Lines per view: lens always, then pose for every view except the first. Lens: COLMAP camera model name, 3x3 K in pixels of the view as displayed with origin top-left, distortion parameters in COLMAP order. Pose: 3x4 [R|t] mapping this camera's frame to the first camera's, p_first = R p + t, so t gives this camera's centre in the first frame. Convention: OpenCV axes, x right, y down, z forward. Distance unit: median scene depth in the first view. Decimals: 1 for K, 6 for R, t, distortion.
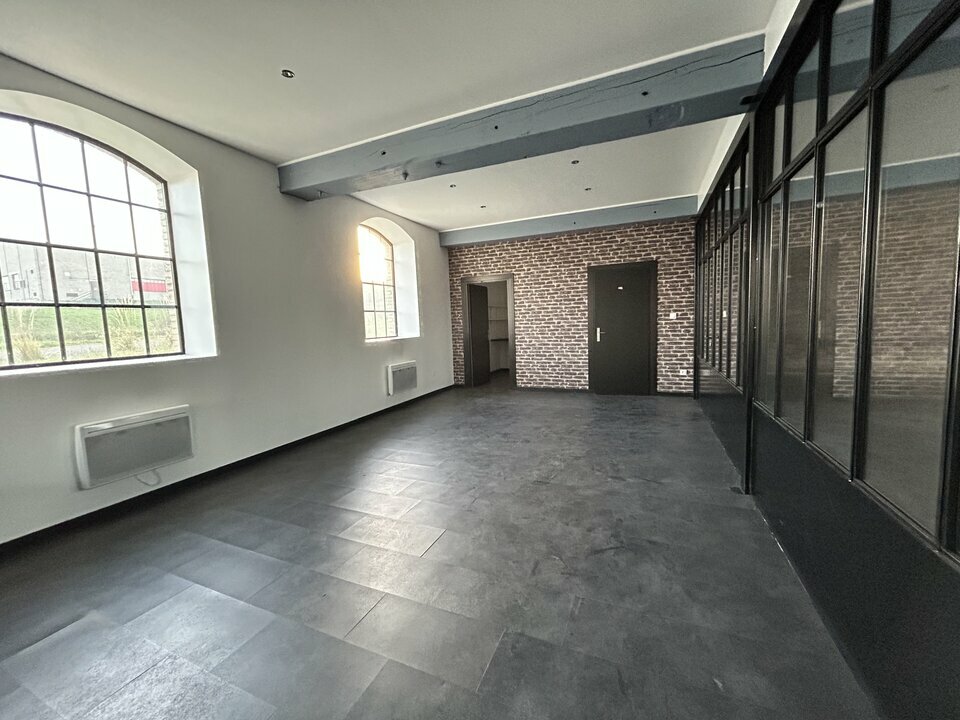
lens RADIAL K [[389.4, 0, 480.0], [0, 389.4, 360.0], [0, 0, 1]] dist [0.000786, -0.000052]
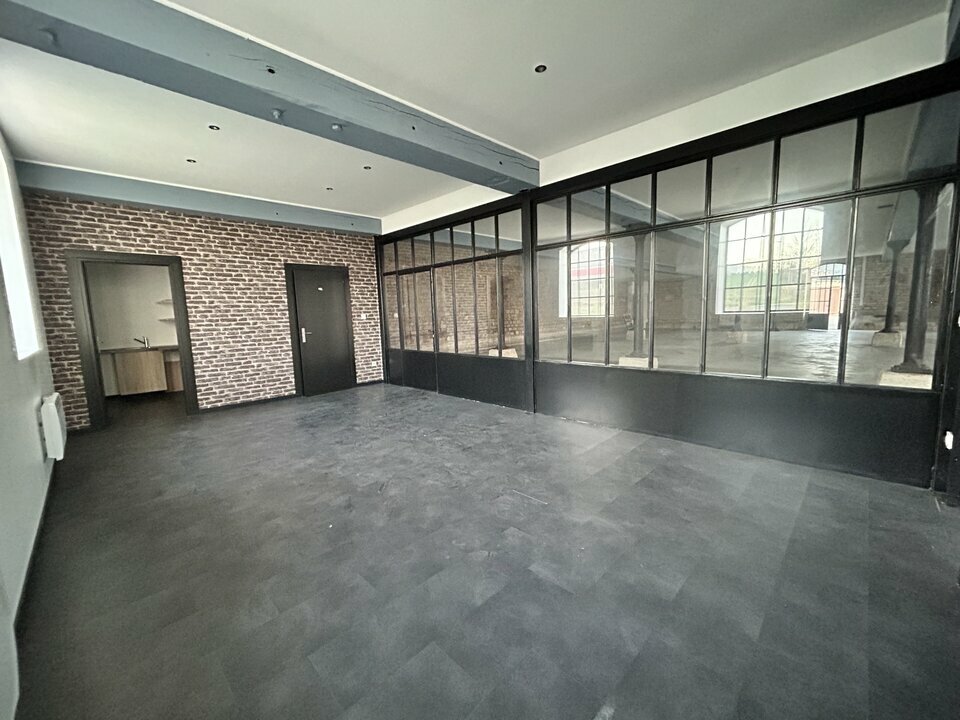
lens RADIAL K [[389.4, 0, 480.0], [0, 389.4, 360.0], [0, 0, 1]] dist [0.000786, -0.000052]
pose [[0.357100, -0.090679, 0.929654, -0.688018], [0.110439, 0.992394, 0.054376, -0.012541], [-0.927514, 0.083253, 0.364398, 0.377650]]
